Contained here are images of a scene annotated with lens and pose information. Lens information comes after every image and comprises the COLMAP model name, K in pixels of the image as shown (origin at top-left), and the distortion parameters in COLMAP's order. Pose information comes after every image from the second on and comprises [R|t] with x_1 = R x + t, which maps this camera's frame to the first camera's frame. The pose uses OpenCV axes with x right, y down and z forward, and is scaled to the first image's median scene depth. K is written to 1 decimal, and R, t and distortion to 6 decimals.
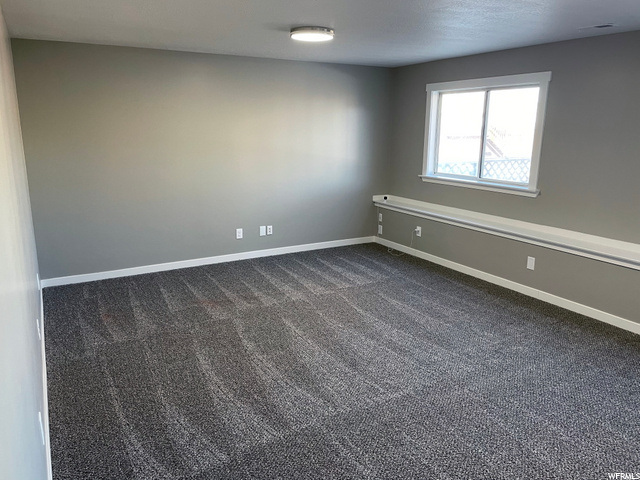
lens RADIAL K [[485.3, 0, 320.5], [0, 485.3, 235.7], [0, 0, 1]] dist [0.100954, -0.125031]
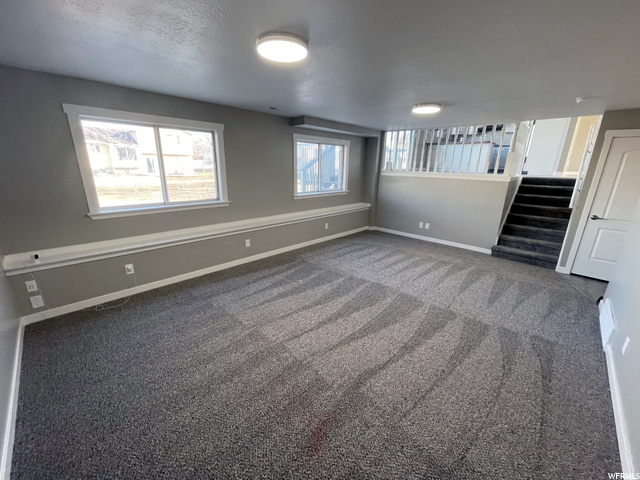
lens RADIAL K [[258.7, 0, 320.0], [0, 258.7, 240.0], [0, 0, 1]] dist [-0.000898, -0.000051]
pose [[-0.288500, -0.273939, 0.917456, -0.384506], [0.192858, 0.921934, 0.335922, -0.172974], [-0.937856, 0.273852, -0.213147, 0.806570]]
